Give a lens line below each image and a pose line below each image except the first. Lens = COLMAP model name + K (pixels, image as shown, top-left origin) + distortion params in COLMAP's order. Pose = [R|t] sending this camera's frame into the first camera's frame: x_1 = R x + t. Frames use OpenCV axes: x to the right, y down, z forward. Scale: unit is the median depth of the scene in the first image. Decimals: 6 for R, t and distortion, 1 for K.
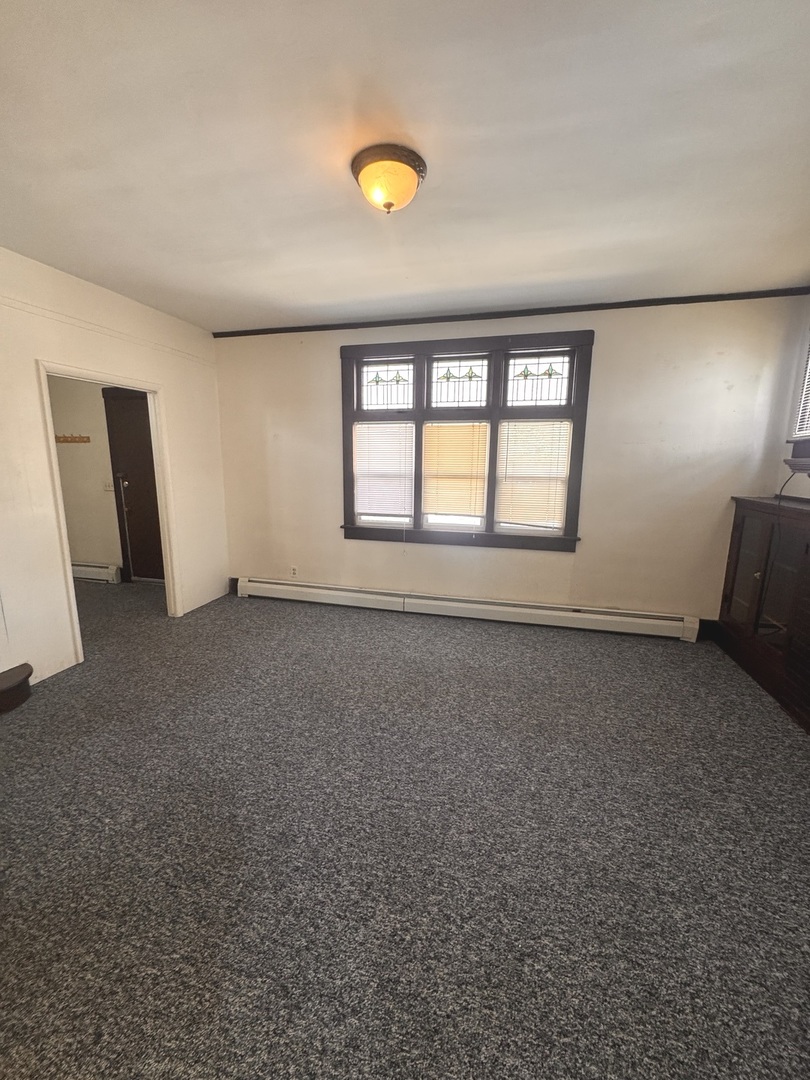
lens RADIAL K [[430.2, 0, 404.3], [0, 430.2, 539.4], [0, 0, 1]] dist [-0.001885, 0.000485]
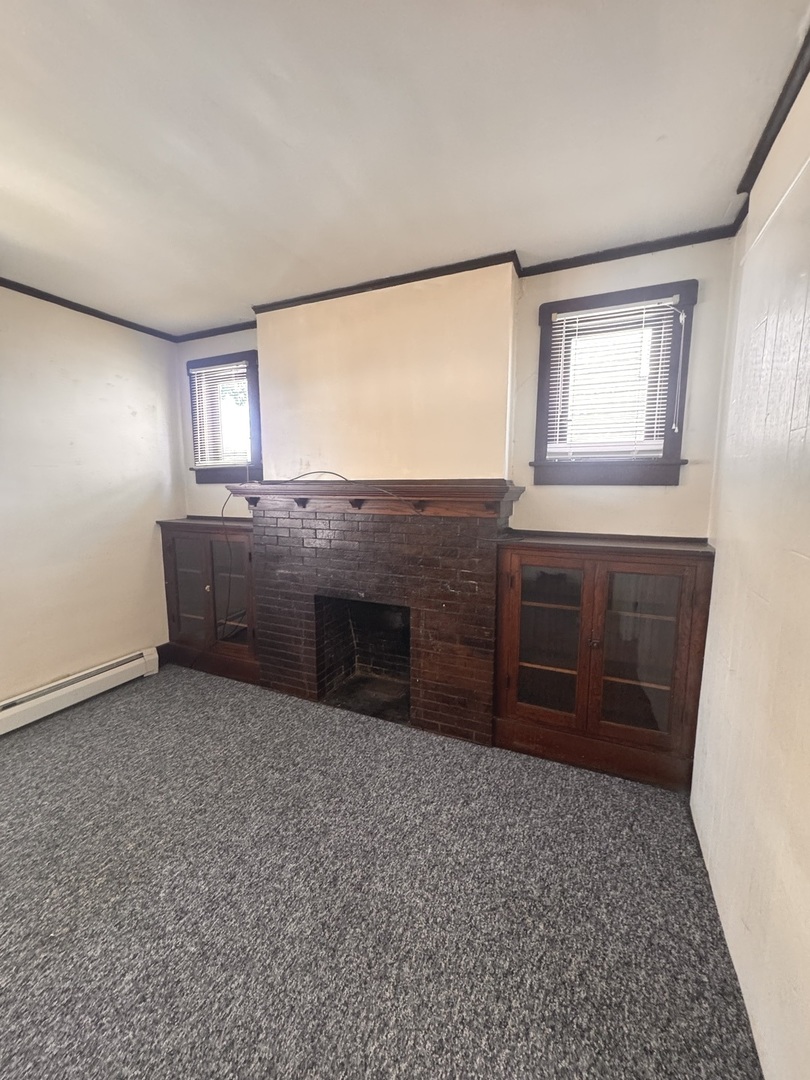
lens RADIAL K [[430.2, 0, 404.3], [0, 430.2, 539.4], [0, 0, 1]] dist [-0.001885, 0.000485]
pose [[0.167451, -0.135542, 0.976519, -0.179431], [0.181307, 0.977844, 0.104636, -0.071309], [-0.969065, 0.159529, 0.188316, 0.301420]]
